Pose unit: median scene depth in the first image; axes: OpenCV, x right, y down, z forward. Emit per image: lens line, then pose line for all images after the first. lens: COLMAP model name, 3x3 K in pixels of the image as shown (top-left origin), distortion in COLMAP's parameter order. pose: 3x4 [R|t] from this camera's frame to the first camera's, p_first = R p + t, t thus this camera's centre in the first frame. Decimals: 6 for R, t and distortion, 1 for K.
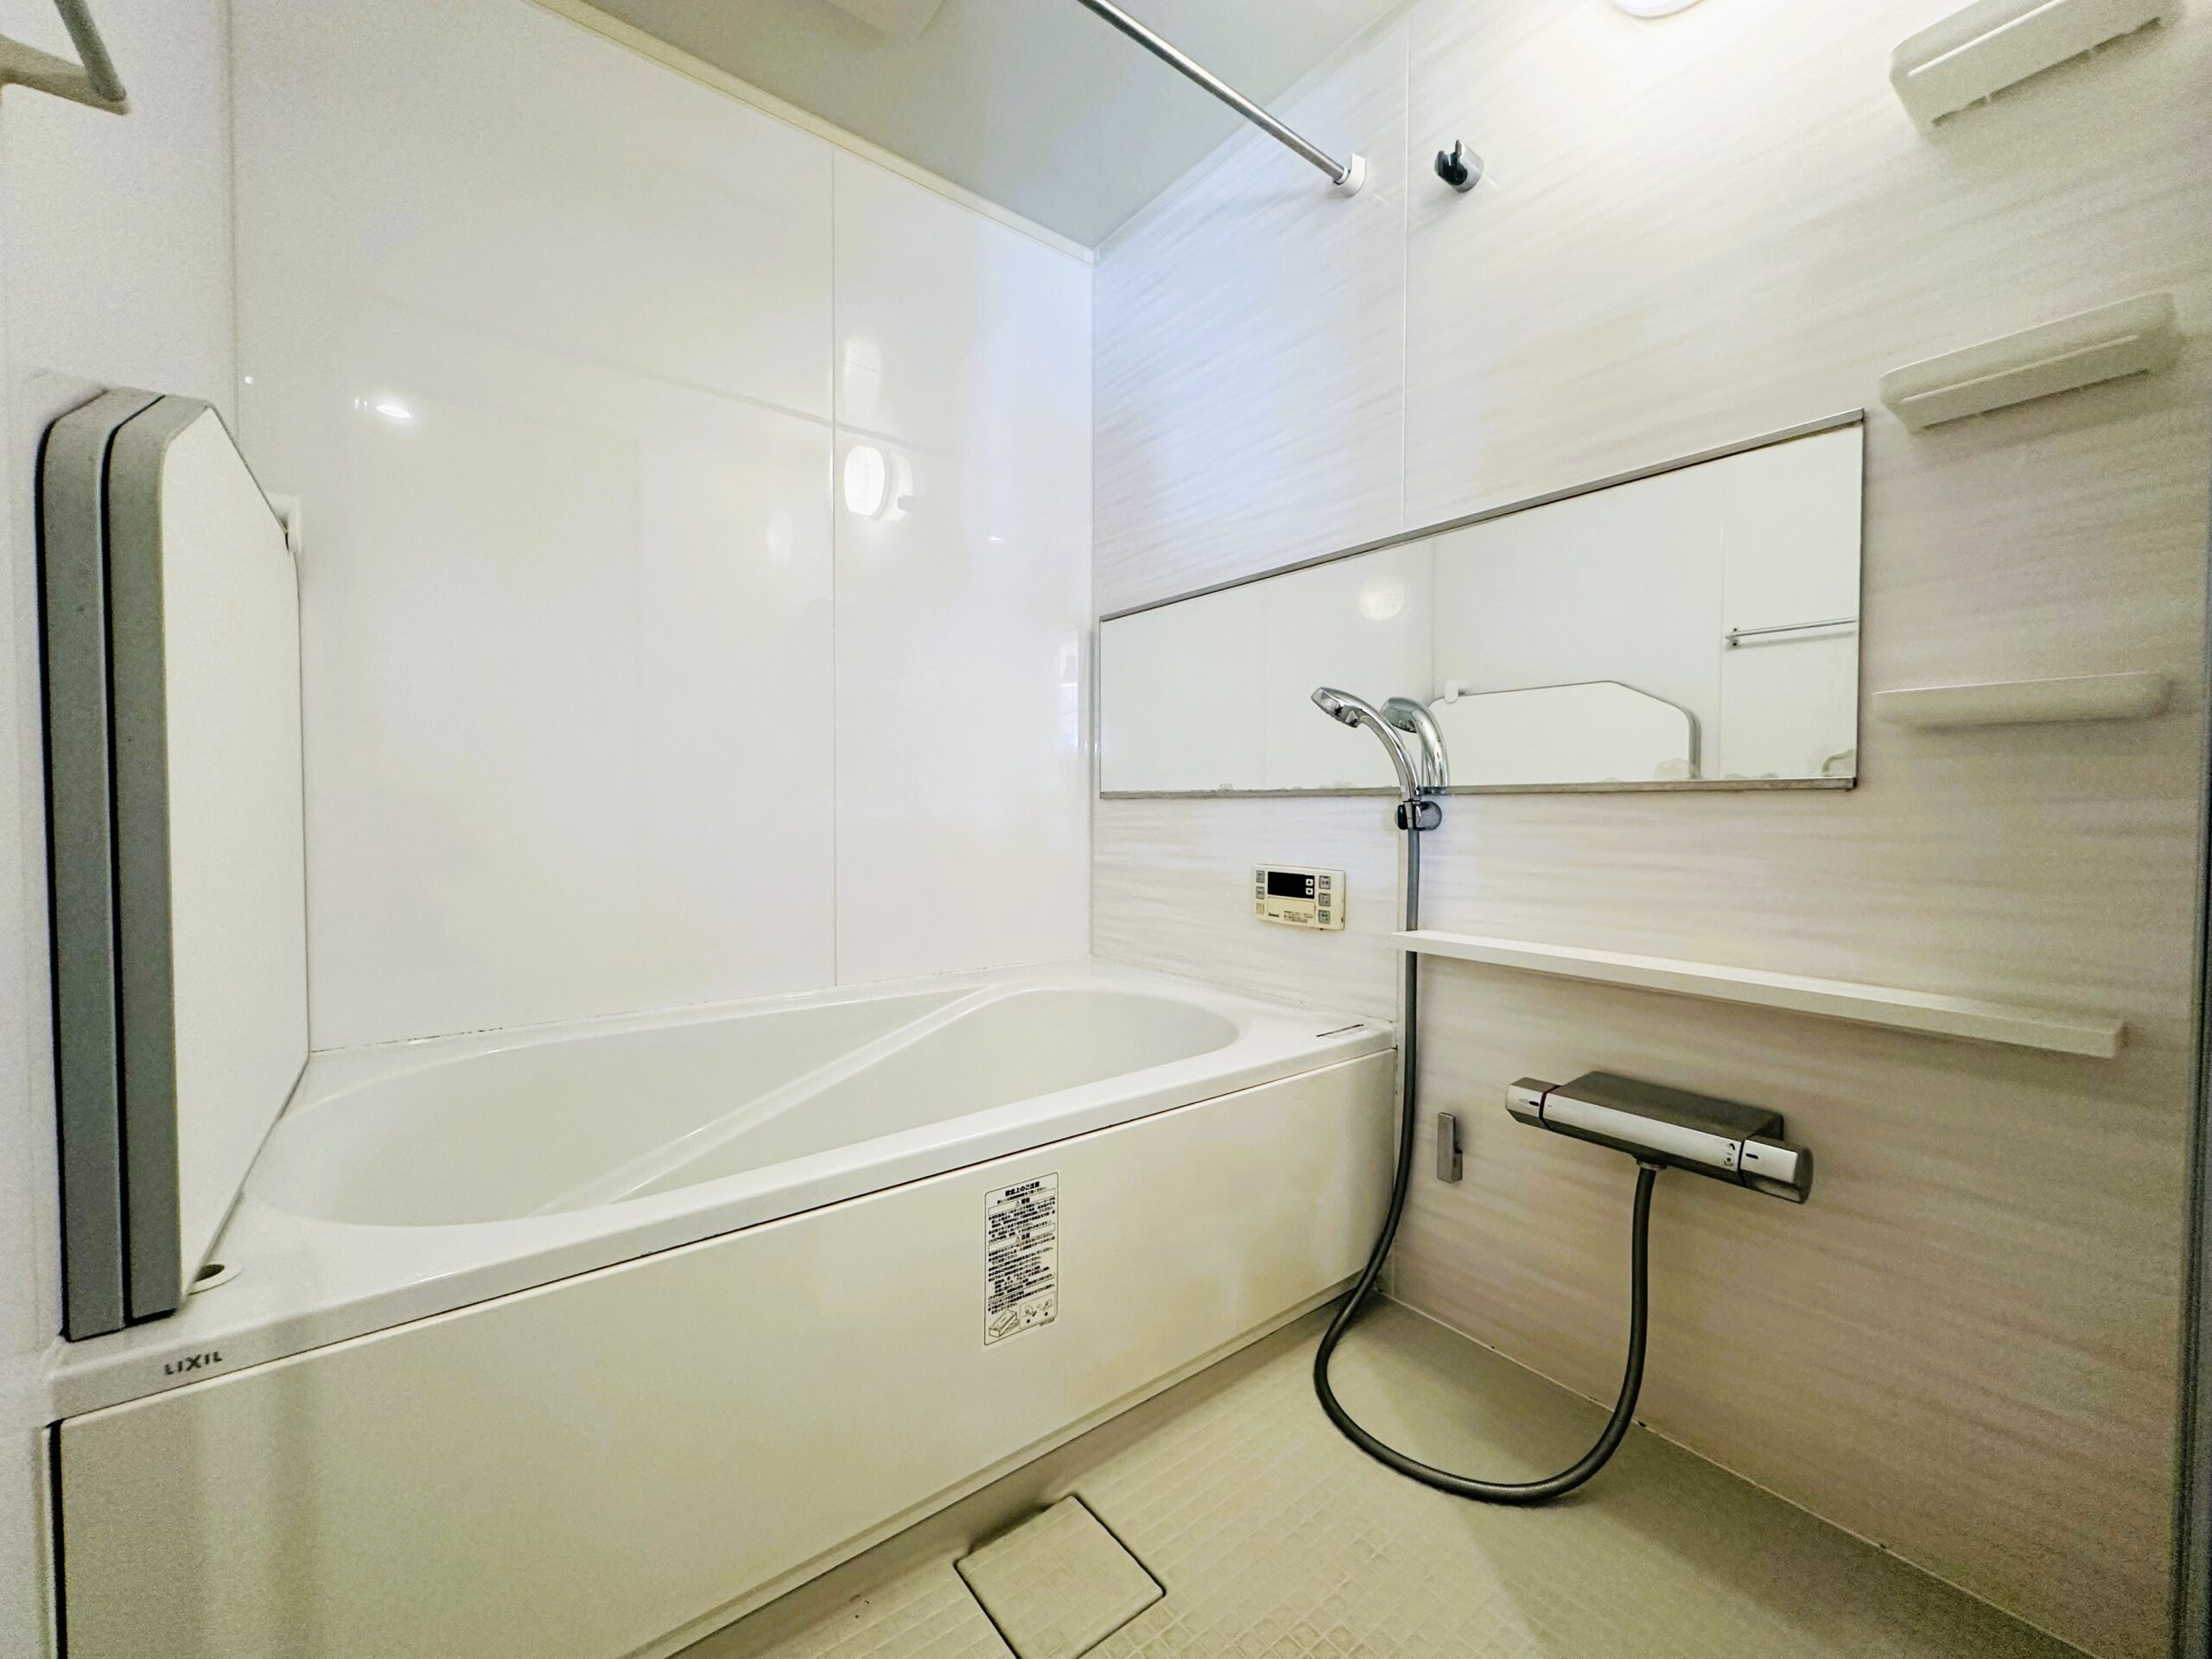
lens RADIAL K [[884.1, 0, 1100.5], [0, 884.1, 832.2], [0, 0, 1]] dist [0.000948, -0.000533]
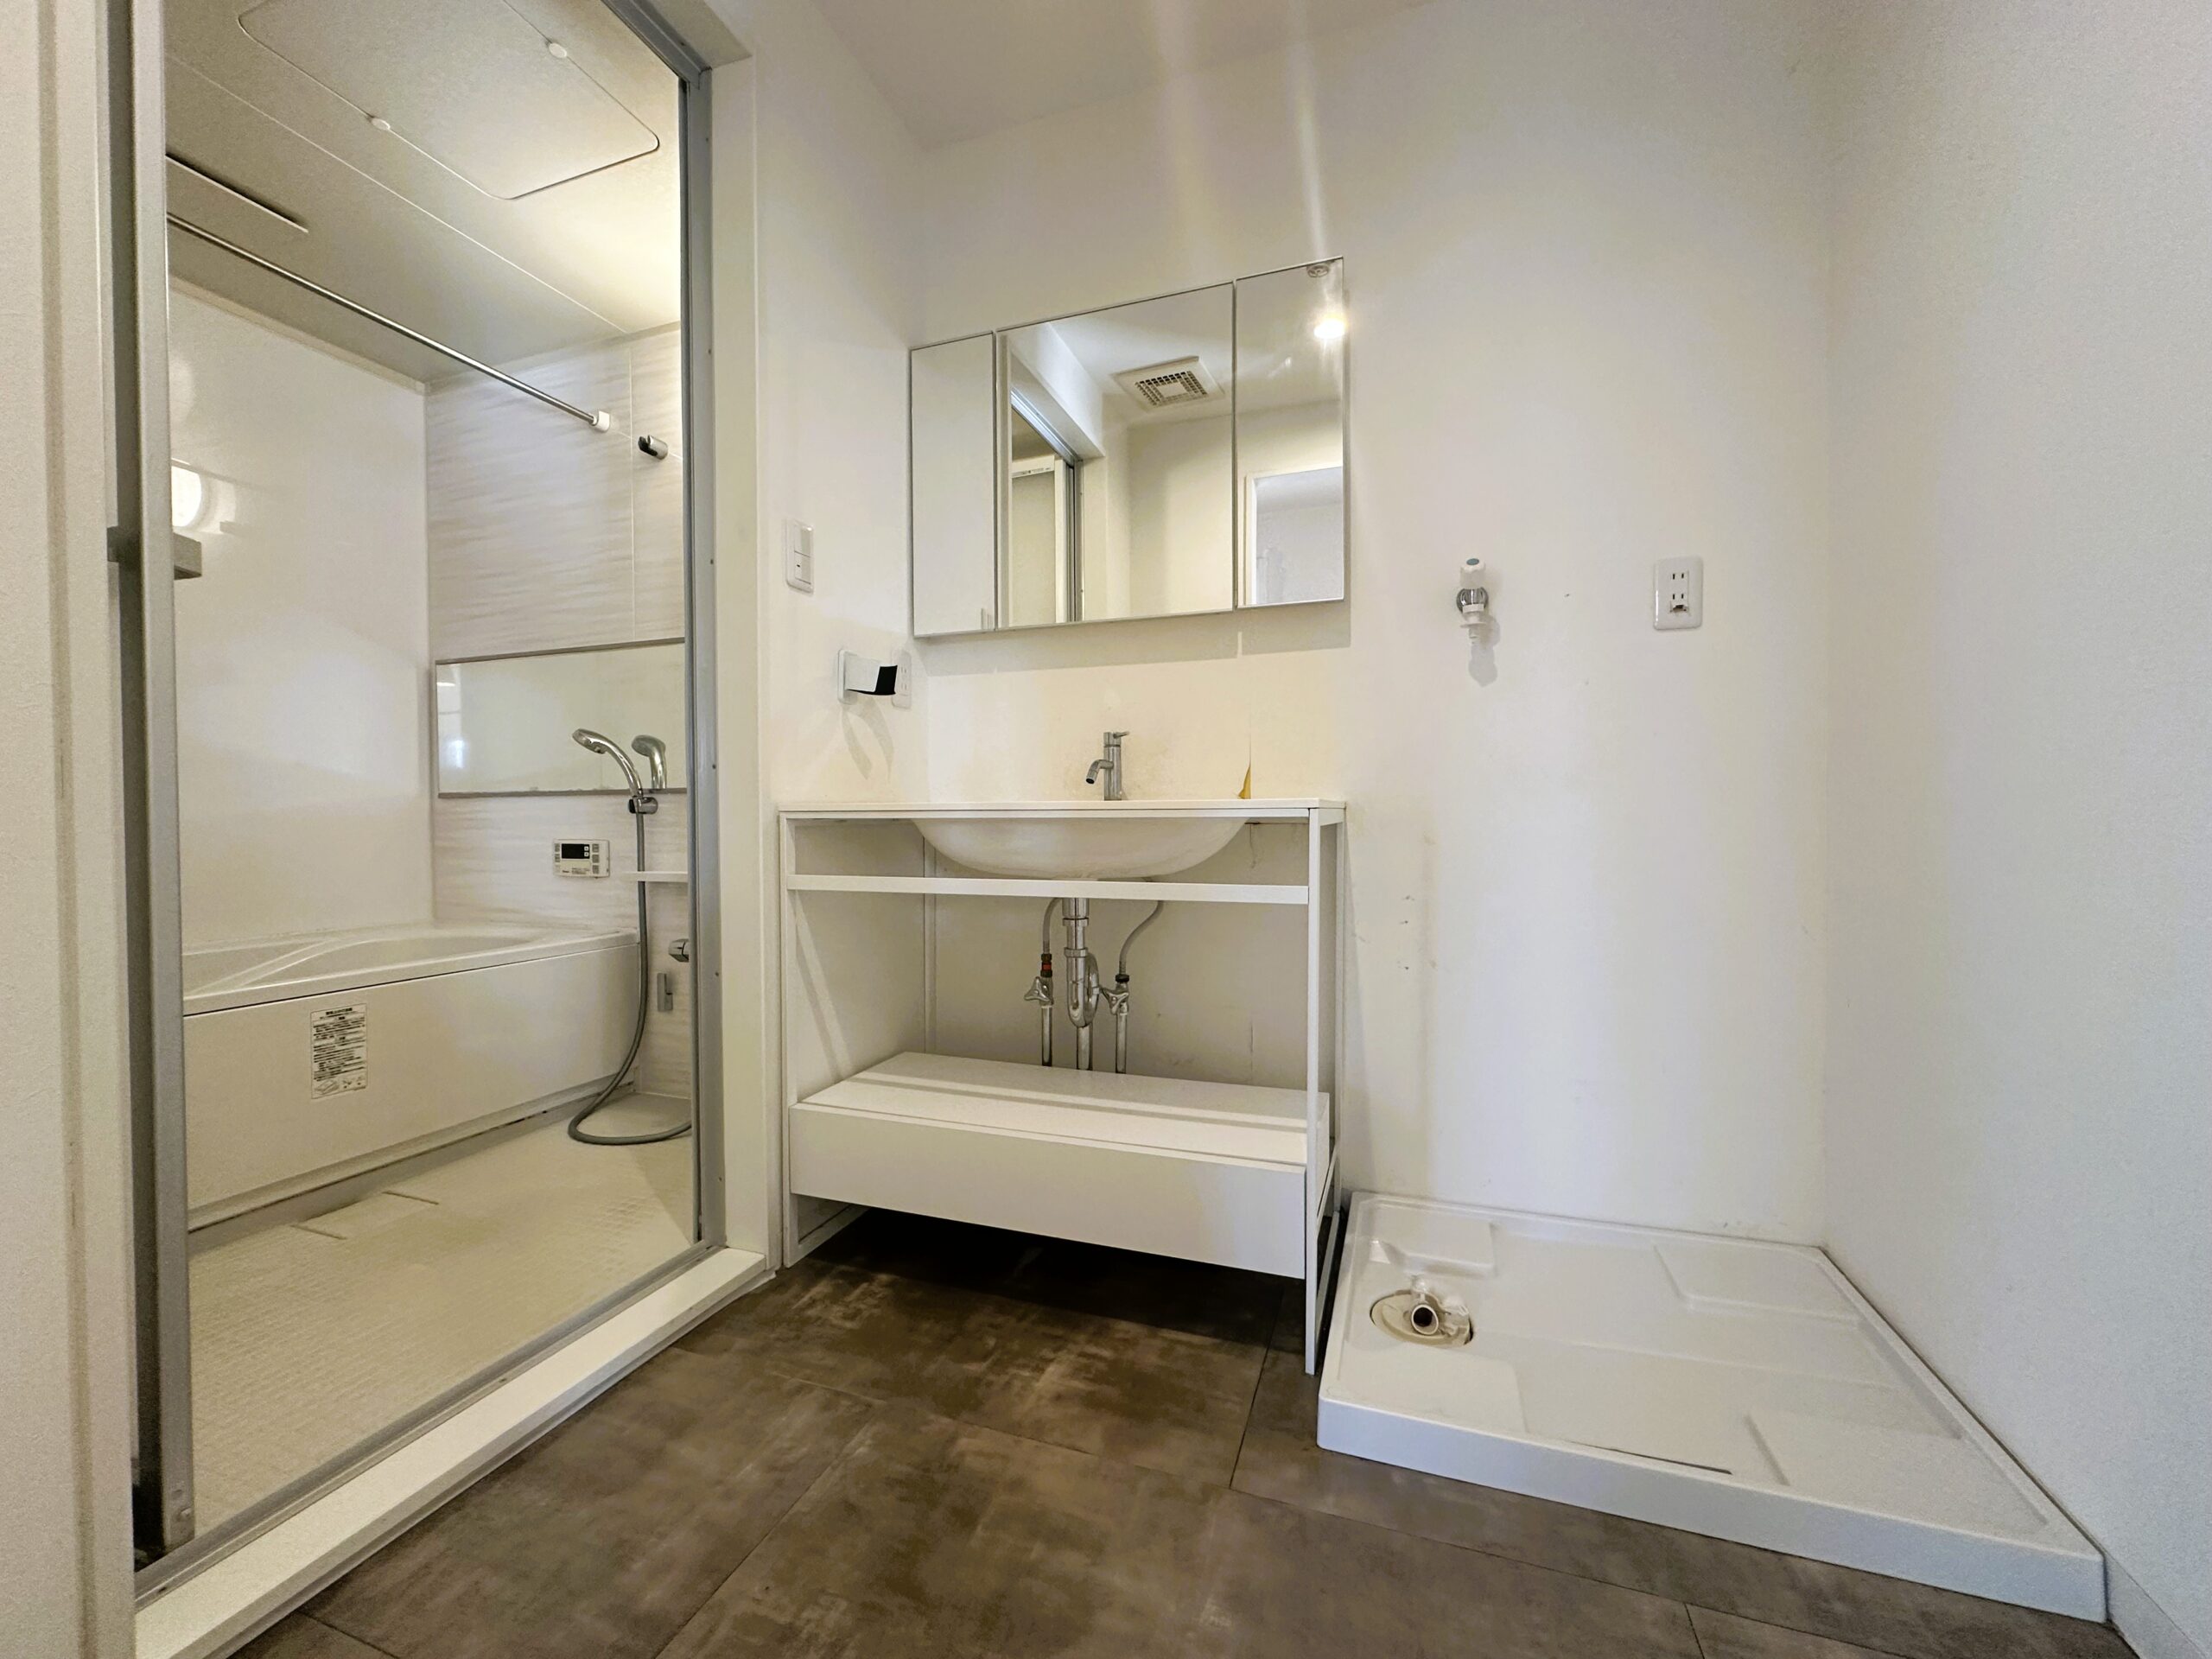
lens RADIAL K [[884.1, 0, 1102.6], [0, 884.1, 829.8], [0, 0, 1]] dist [0.000948, -0.000533]
pose [[0.843271, -0.017095, 0.537216, 0.181931], [0.024224, 0.999687, -0.006214, 0.060944], [-0.536942, 0.018253, 0.843422, -0.942131]]
